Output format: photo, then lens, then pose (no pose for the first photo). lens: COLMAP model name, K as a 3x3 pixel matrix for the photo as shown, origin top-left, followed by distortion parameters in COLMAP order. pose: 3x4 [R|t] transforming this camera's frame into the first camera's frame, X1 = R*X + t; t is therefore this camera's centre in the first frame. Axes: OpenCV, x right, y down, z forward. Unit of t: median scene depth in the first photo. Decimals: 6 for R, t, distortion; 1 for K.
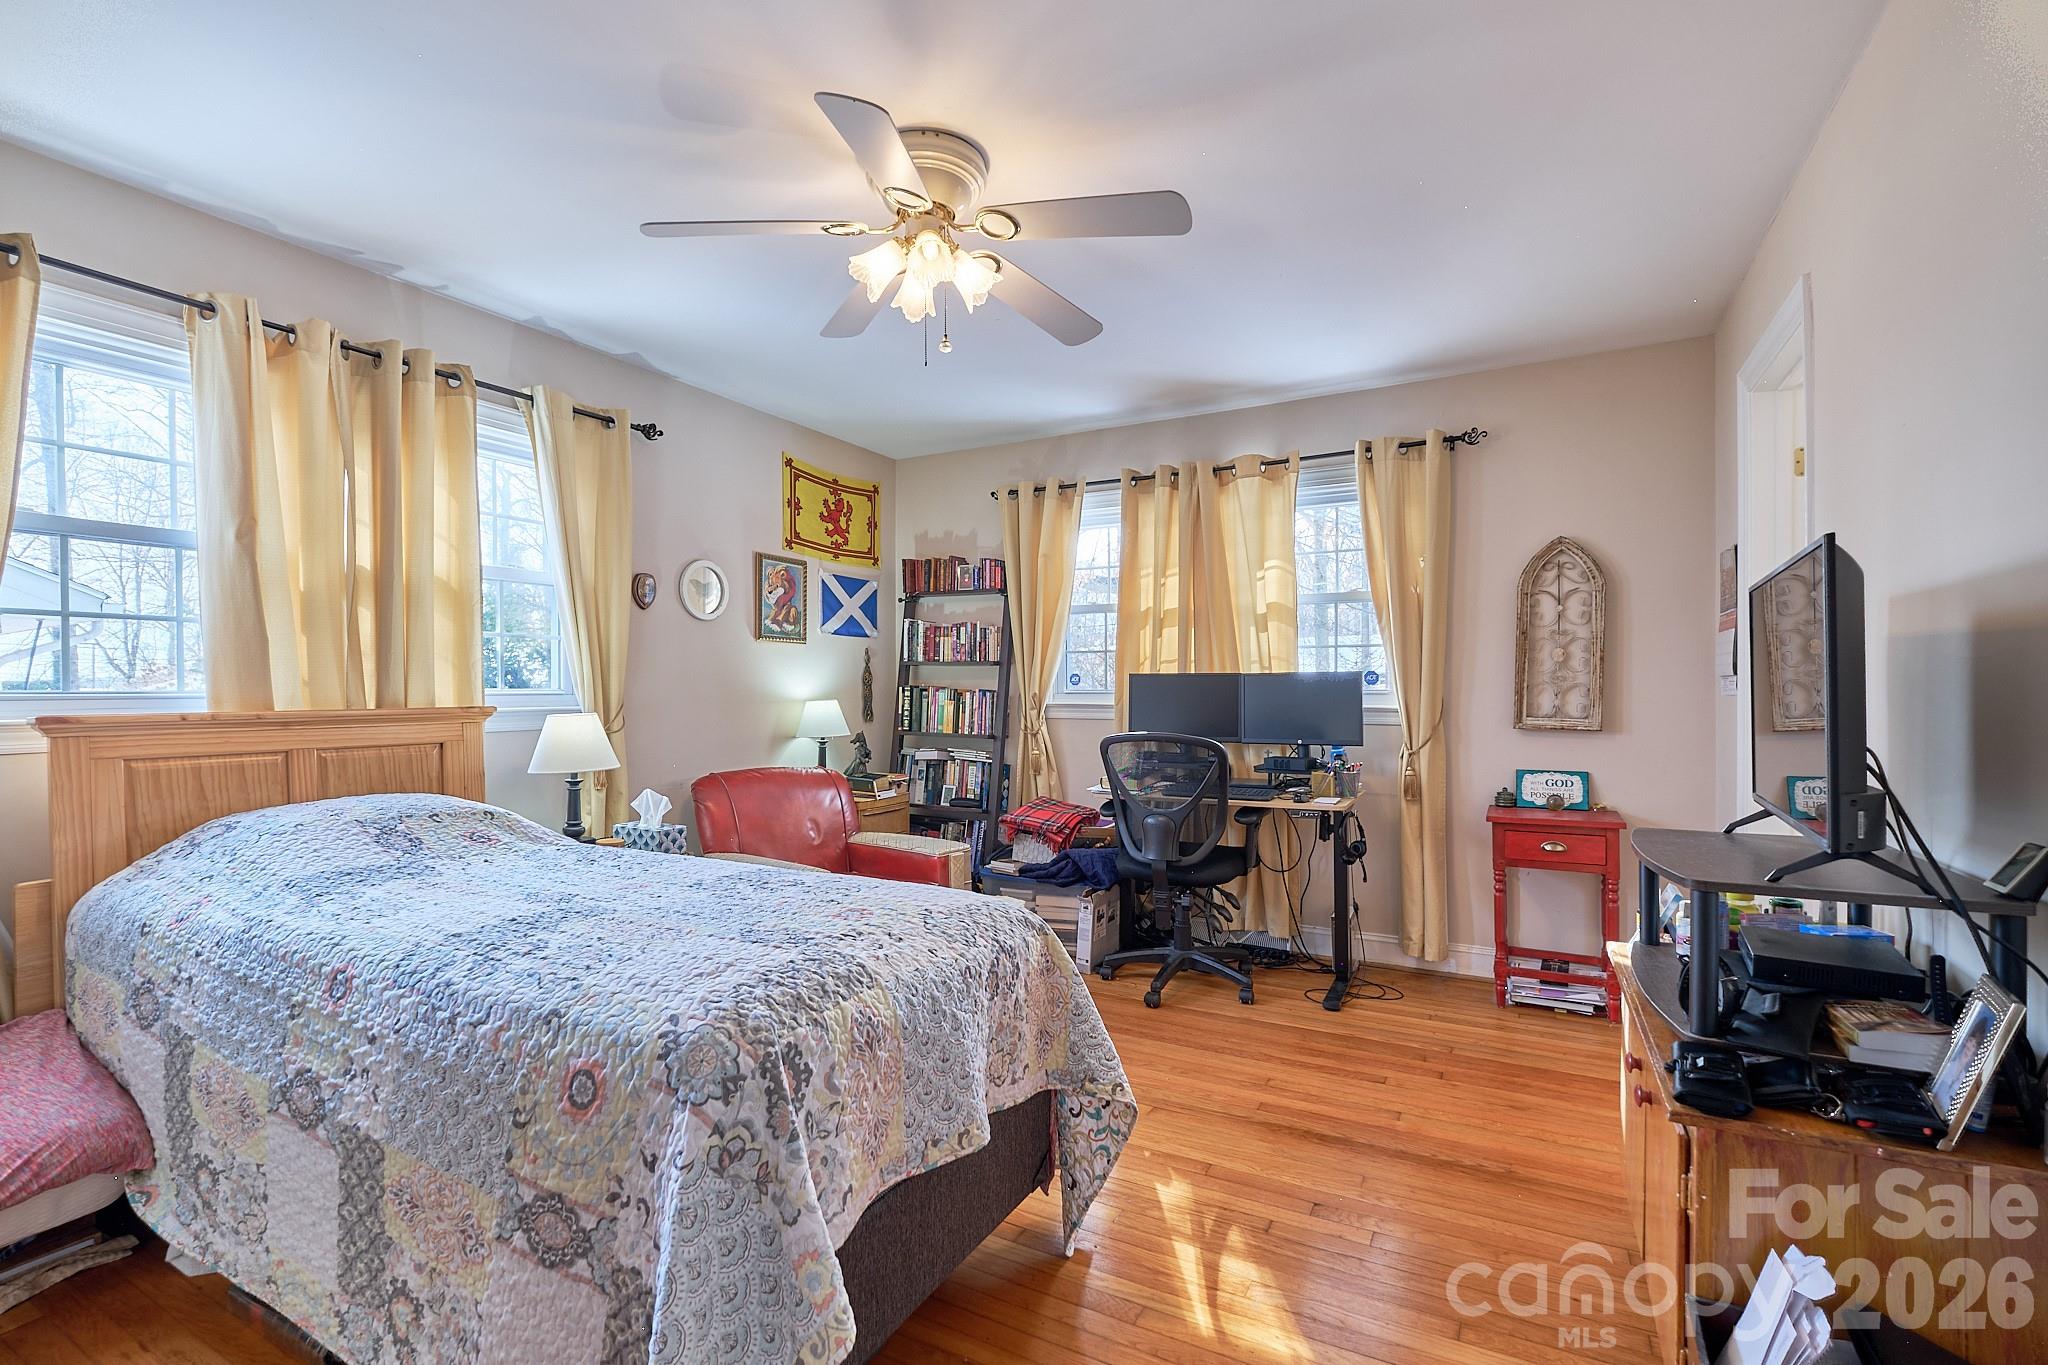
lens RADIAL K [[916.4, 0, 1018.6], [0, 916.4, 700.2], [0, 0, 1]] dist [-0.001980, -0.000487]
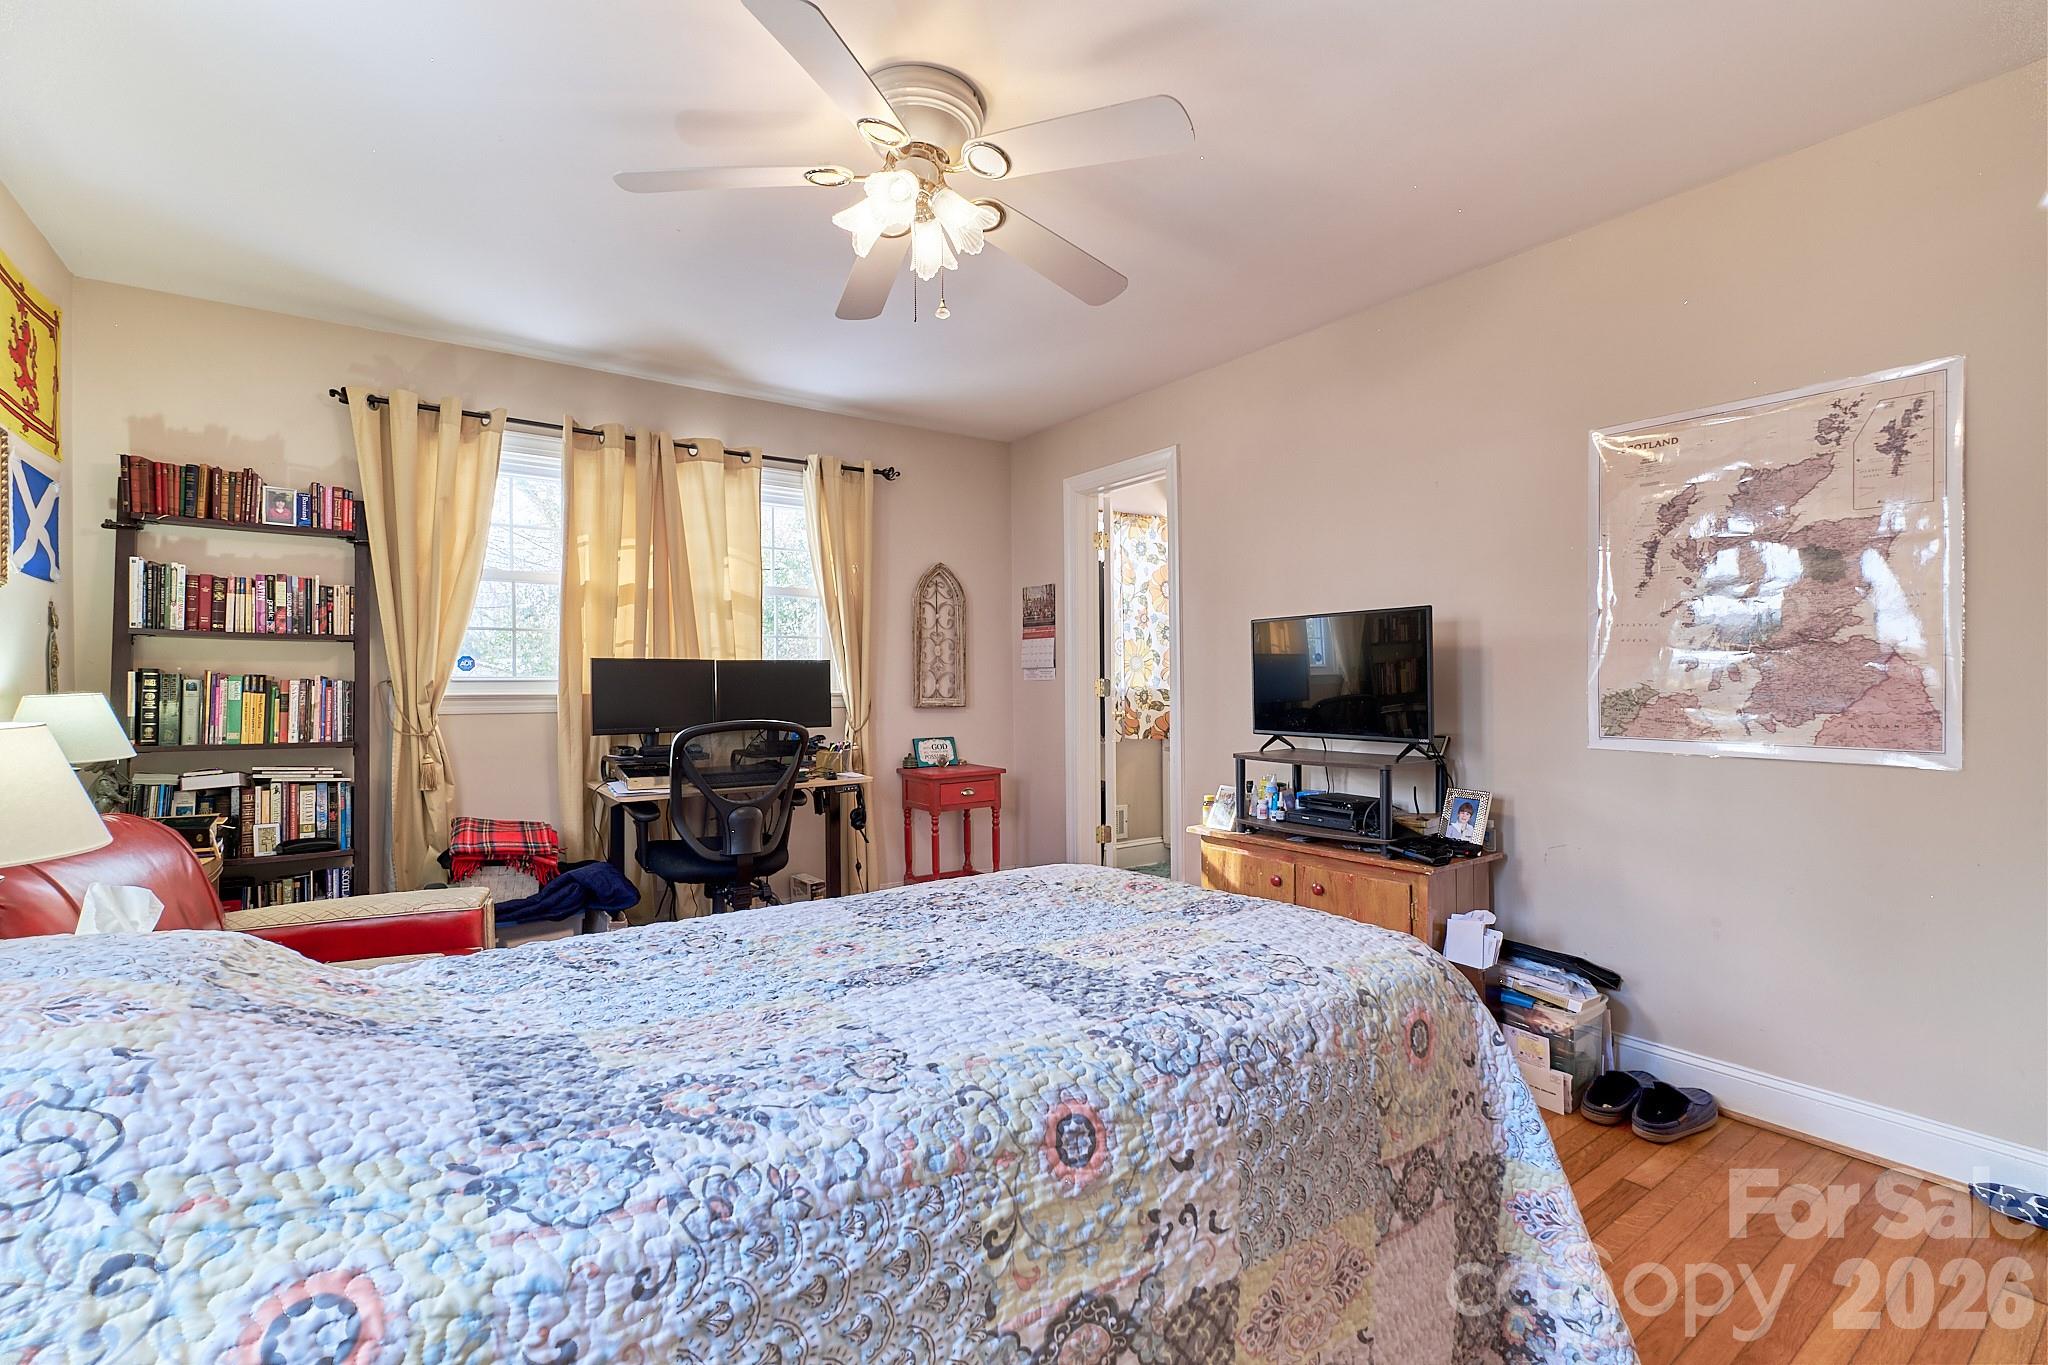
lens RADIAL K [[897.0, 0, 1024.0], [0, 897.0, 682.5], [0, 0, 1]] dist [0.000666, 0.000064]
pose [[0.438784, -0.002897, 0.898588, -0.446674], [0.012810, 0.999913, -0.003032, 0.001932], [-0.898501, 0.012842, 0.438783, 0.261978]]
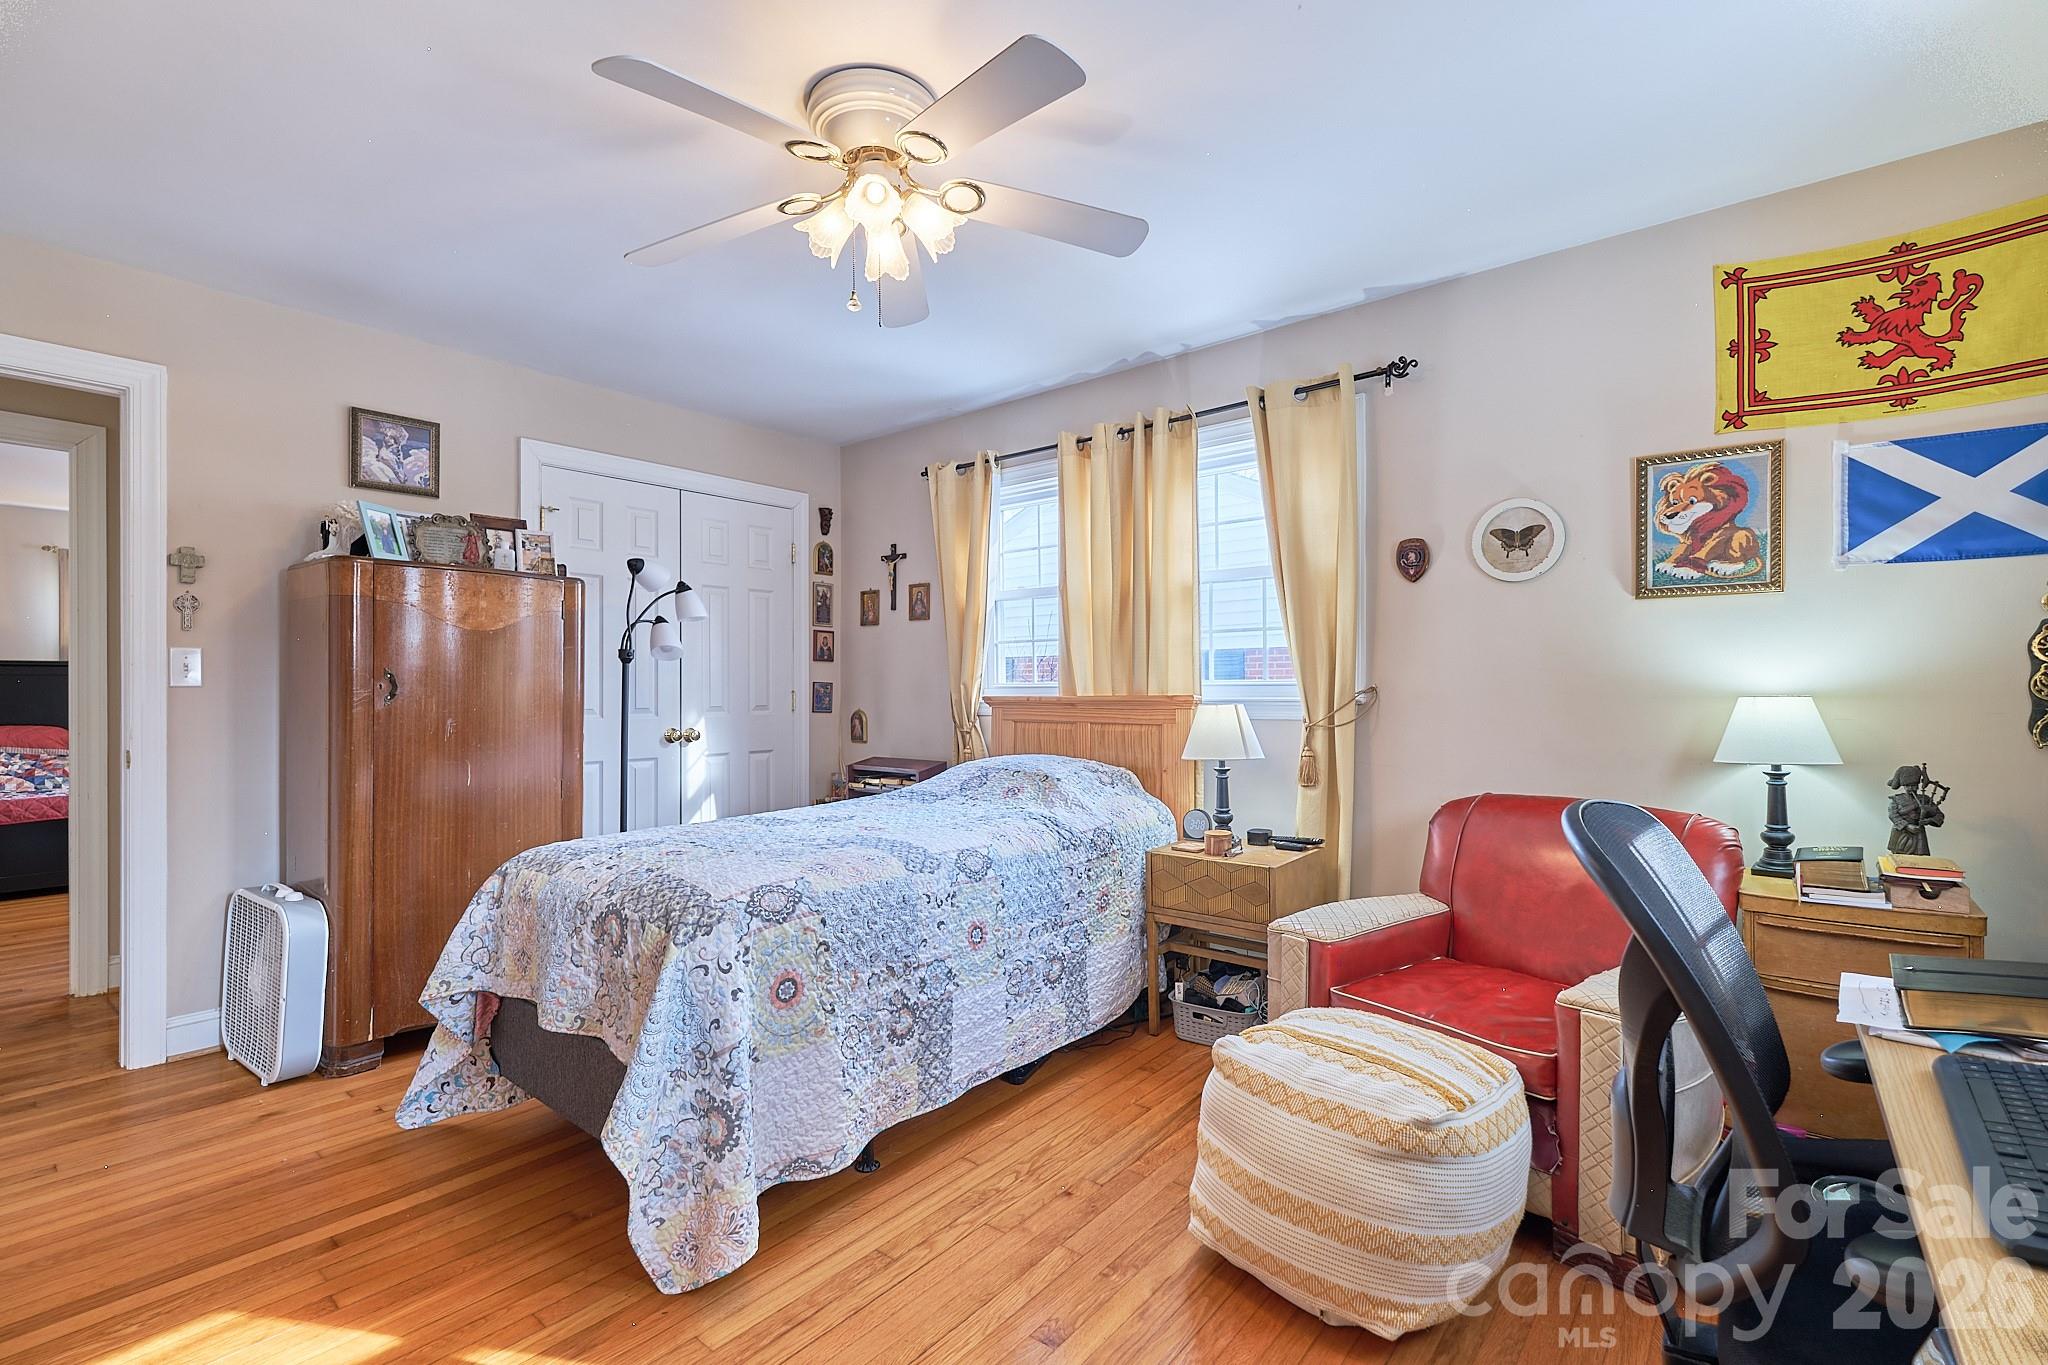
lens RADIAL K [[916.4, 0, 1018.6], [0, 916.4, 700.2], [0, 0, 1]] dist [-0.001980, -0.000487]
pose [[-0.185220, 0.006161, -0.982678, 0.394390], [-0.011859, 0.999894, 0.008504, 0.003680], [0.982626, 0.013228, -0.185127, 0.675913]]
